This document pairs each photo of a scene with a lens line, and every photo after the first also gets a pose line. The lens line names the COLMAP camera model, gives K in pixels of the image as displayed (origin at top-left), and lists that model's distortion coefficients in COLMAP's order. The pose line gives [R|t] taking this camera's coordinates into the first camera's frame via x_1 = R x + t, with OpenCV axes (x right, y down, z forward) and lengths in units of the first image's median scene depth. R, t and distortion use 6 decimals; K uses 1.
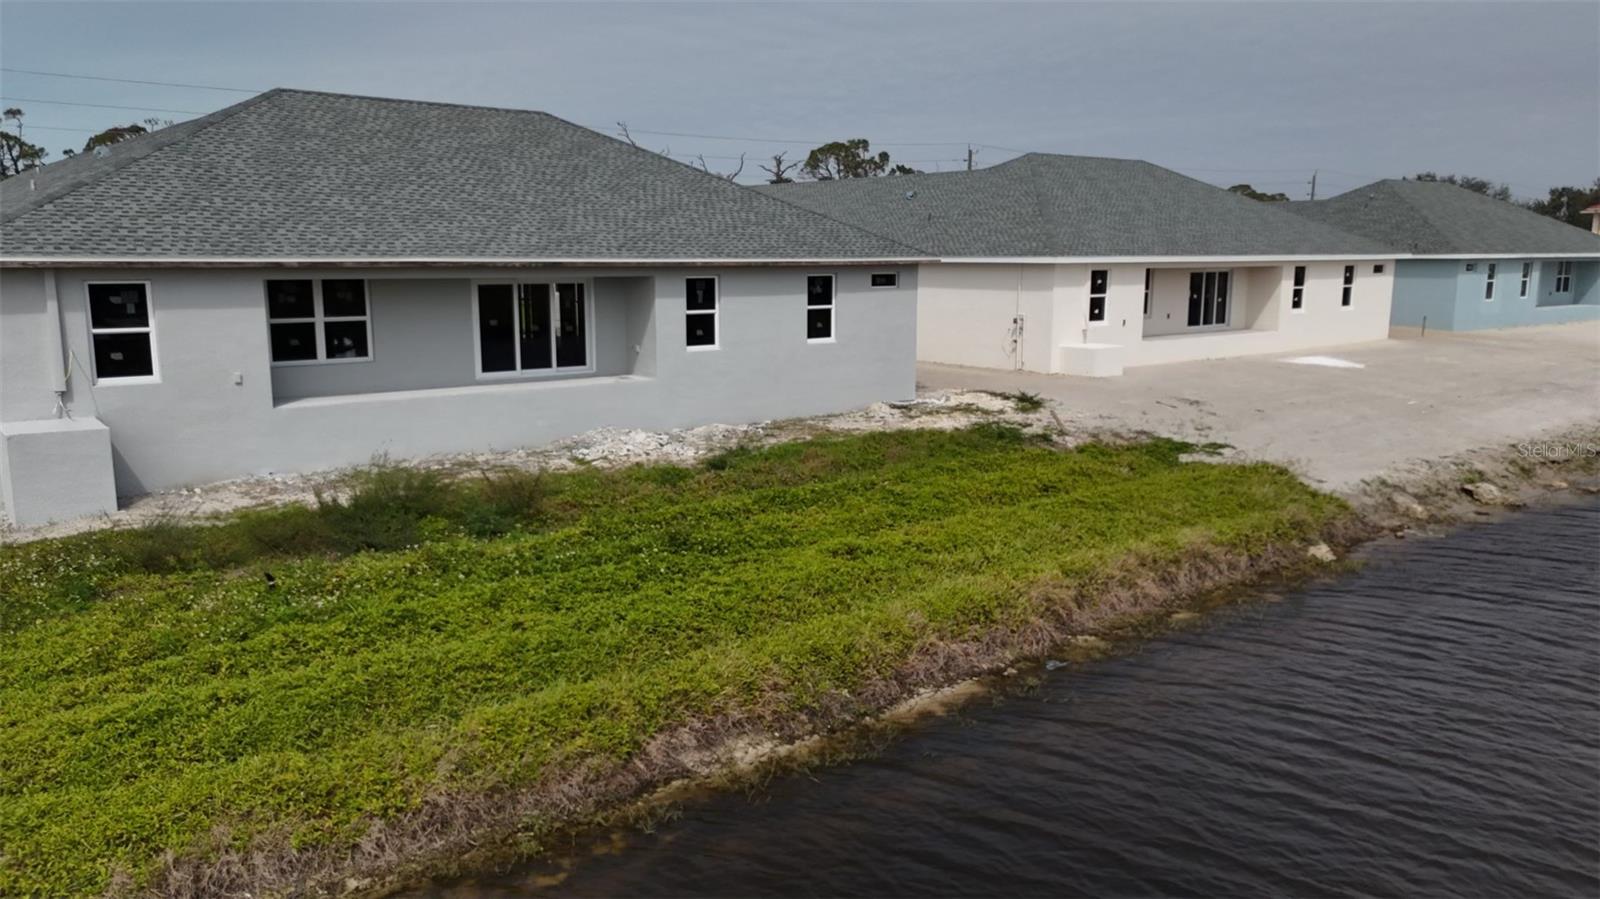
lens RADIAL K [[1163.6, 0, 800.0], [0, 1163.6, 449.5], [0, 0, 1]] dist [0.104862, -0.143803]
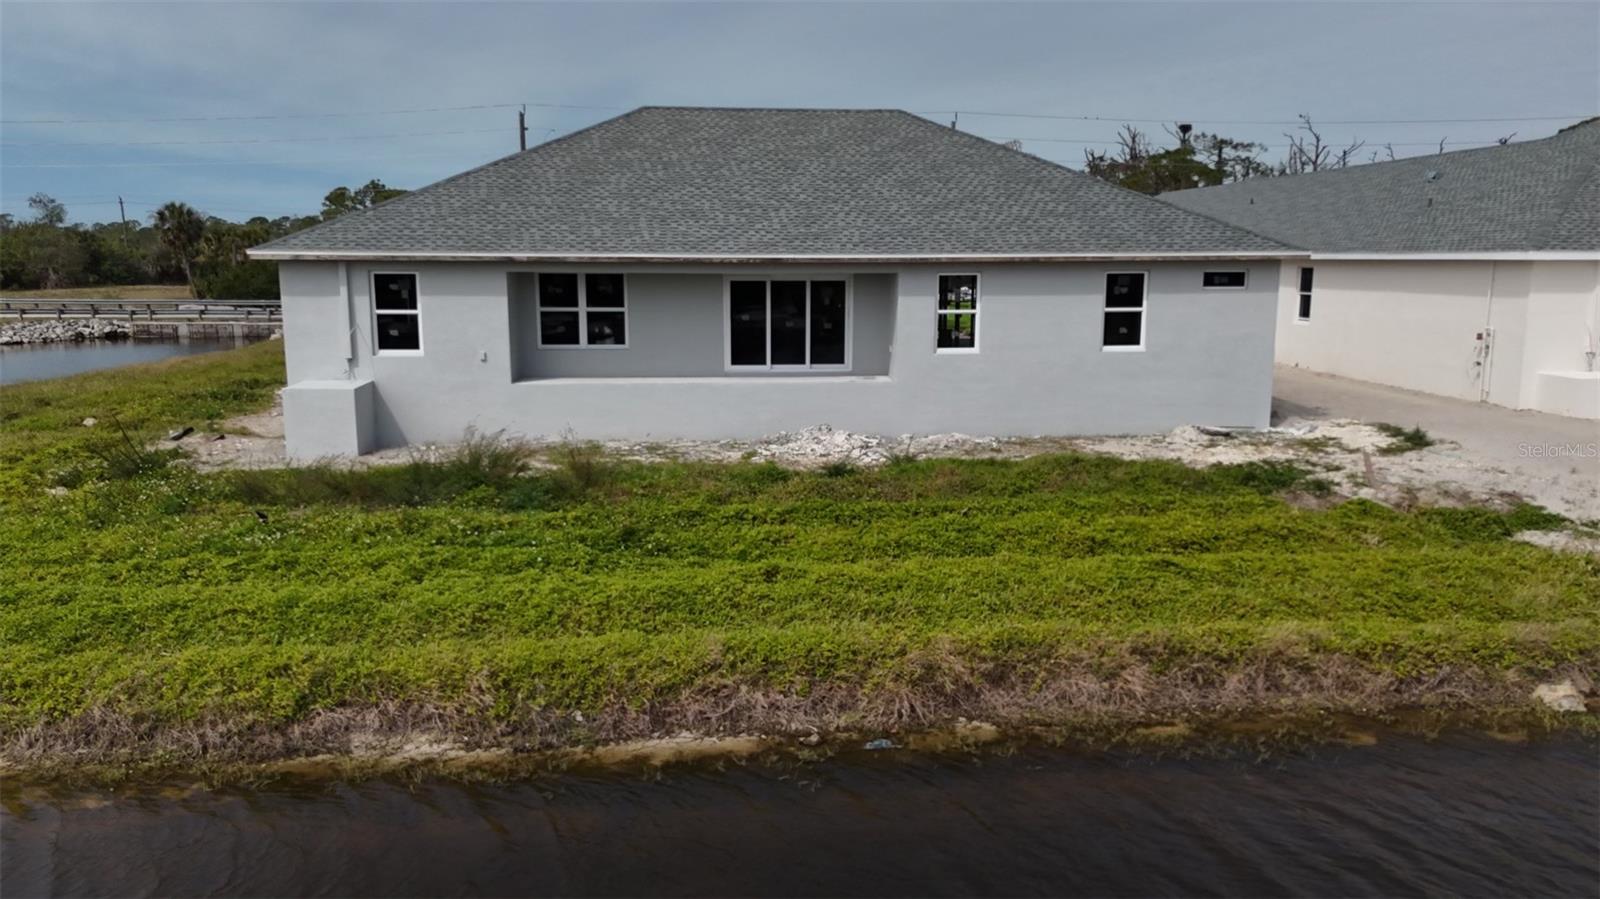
lens RADIAL K [[1163.6, 0, 800.0], [0, 1163.6, 449.5], [0, 0, 1]] dist [0.104862, -0.143803]
pose [[0.822514, 0.089550, -0.561650, 0.372838], [-0.093534, 0.995379, 0.021727, -0.018966], [0.561000, 0.034663, 0.827089, 0.181630]]
